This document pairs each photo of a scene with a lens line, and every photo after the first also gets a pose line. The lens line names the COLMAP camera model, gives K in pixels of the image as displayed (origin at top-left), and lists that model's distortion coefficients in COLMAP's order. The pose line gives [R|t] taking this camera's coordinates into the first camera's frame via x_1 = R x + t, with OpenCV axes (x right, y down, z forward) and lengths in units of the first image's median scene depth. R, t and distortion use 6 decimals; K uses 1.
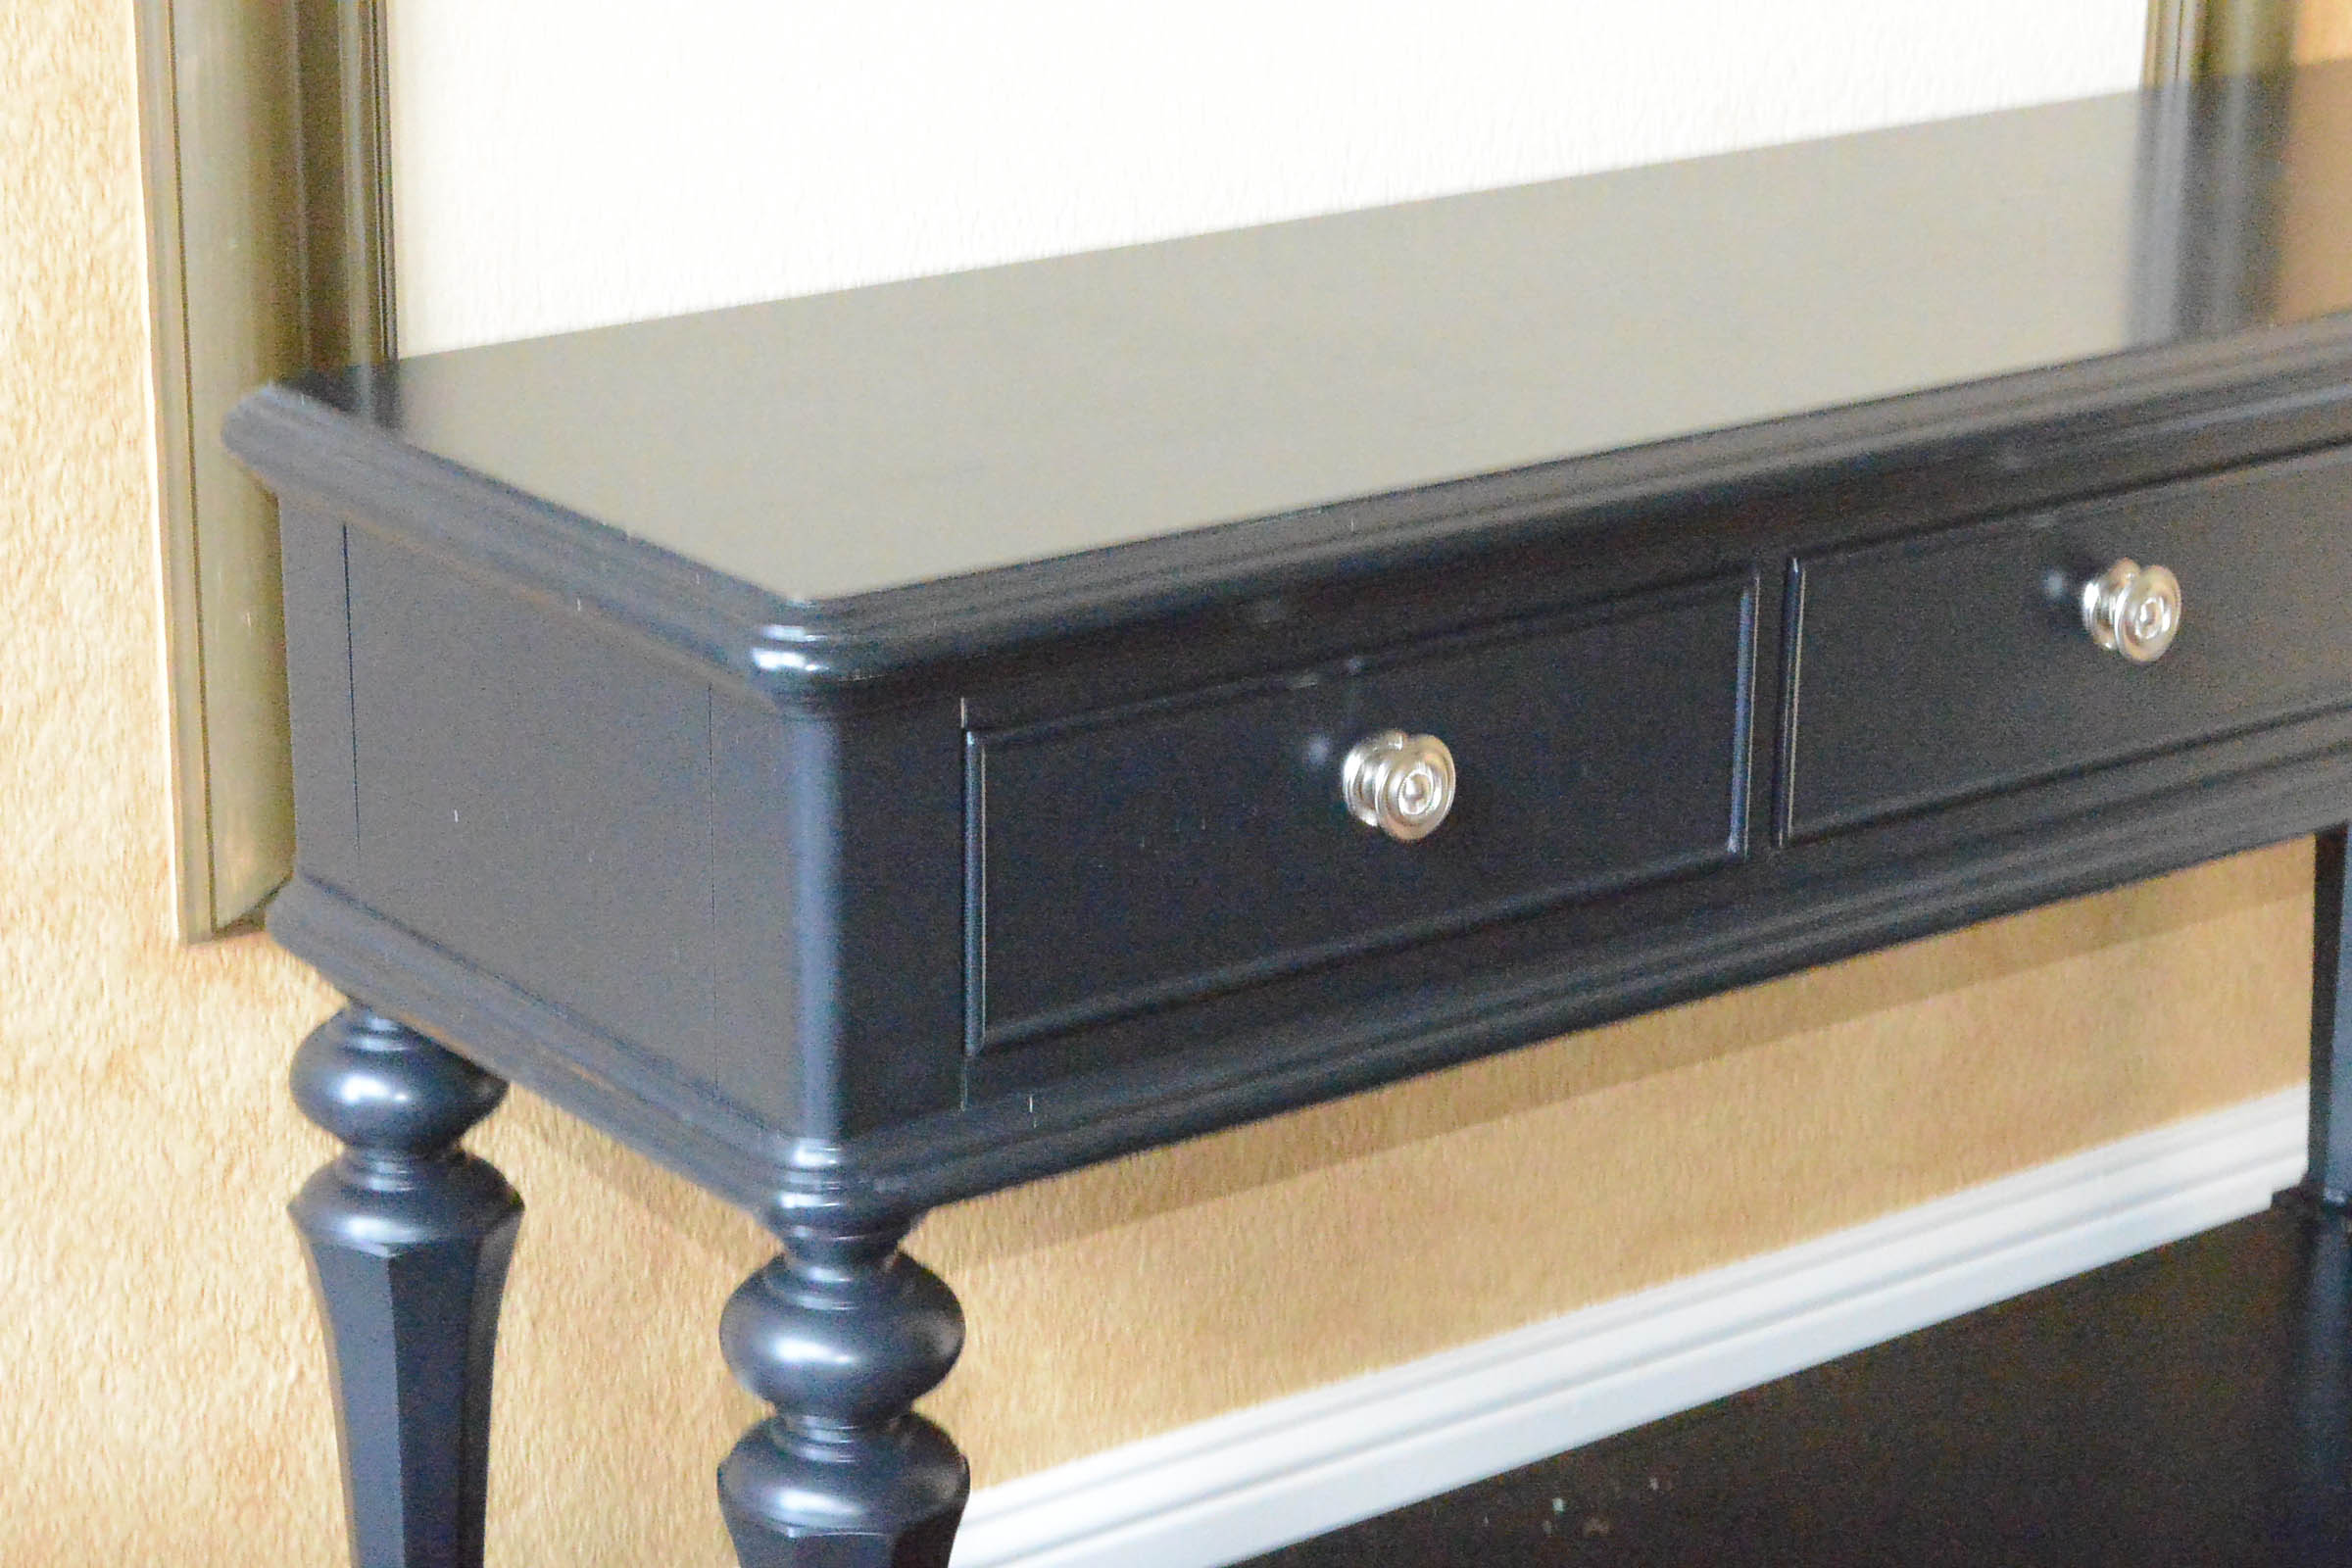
lens RADIAL K [[5426.9, 0, 1170.8], [0, 5426.9, 798.3], [0, 0, 1]] dist [0.044623, 0.000000]
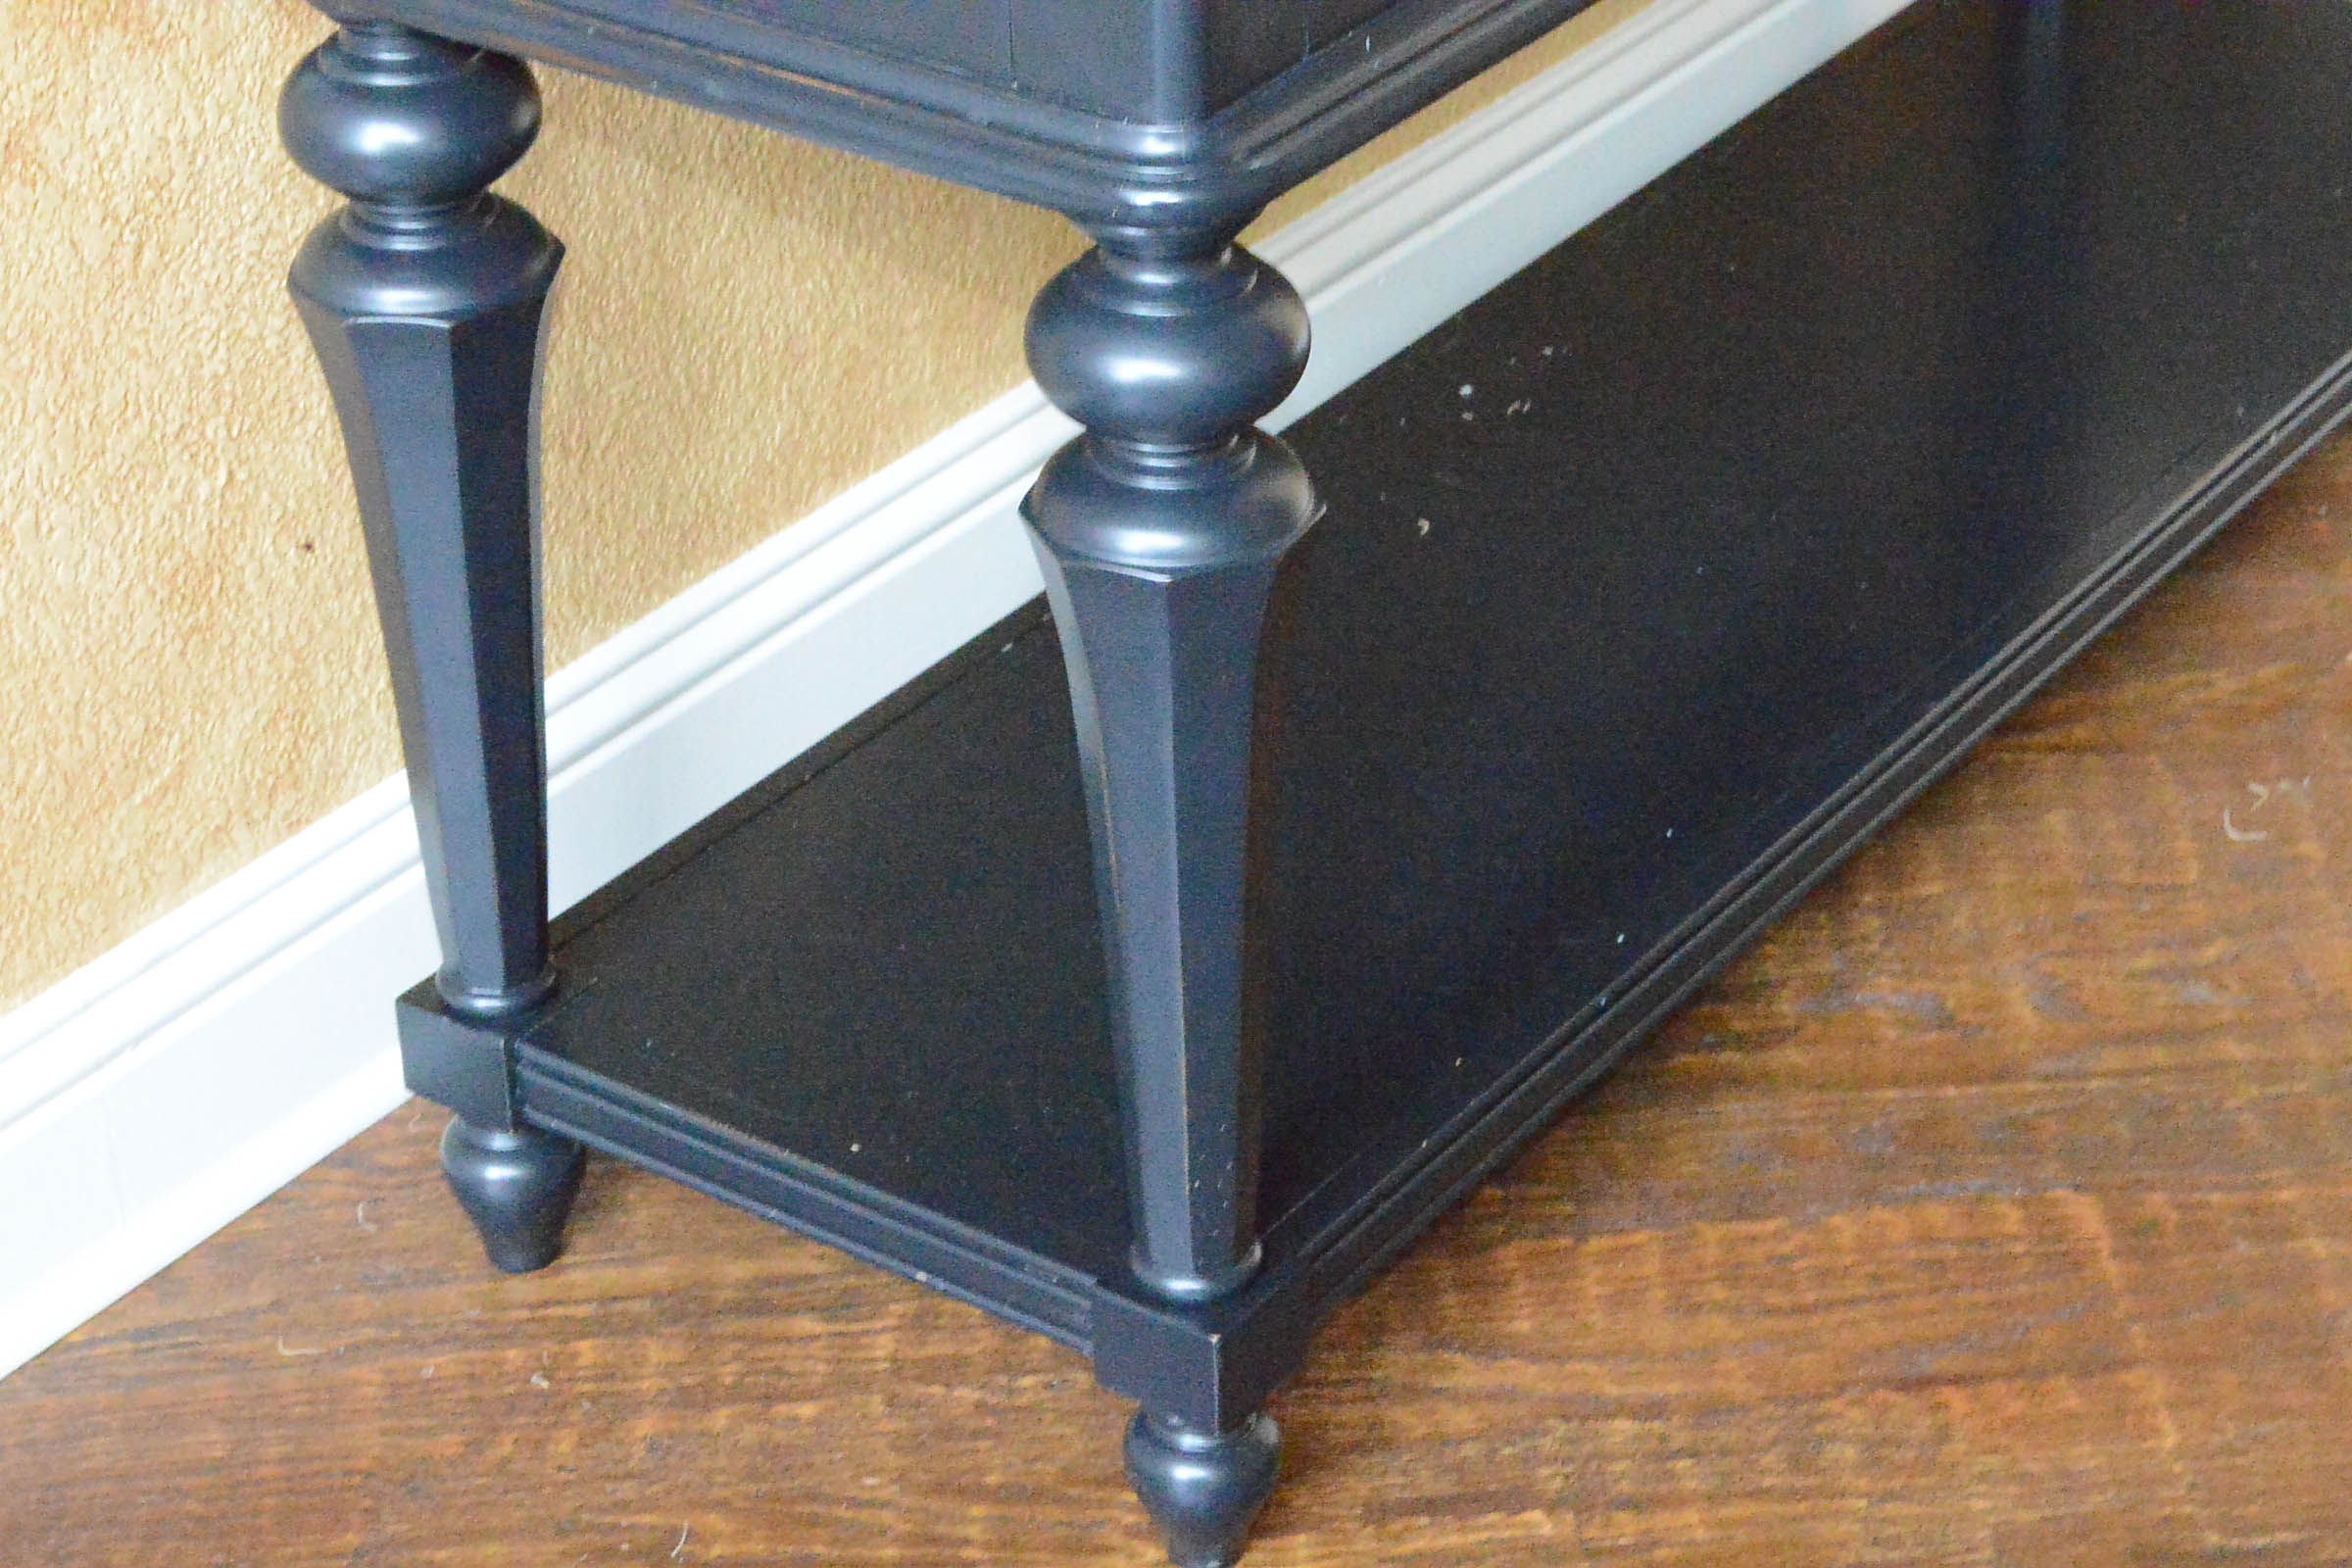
lens RADIAL K [[5426.9, 0, 1168.2], [0, 5426.9, 797.5], [0, 0, 1]] dist [0.044623, 0.000000]
pose [[0.957349, -0.174017, 0.230652, -0.229169], [0.119364, 0.965183, 0.232755, -0.026612], [-0.263125, -0.195296, 0.944788, 0.149248]]
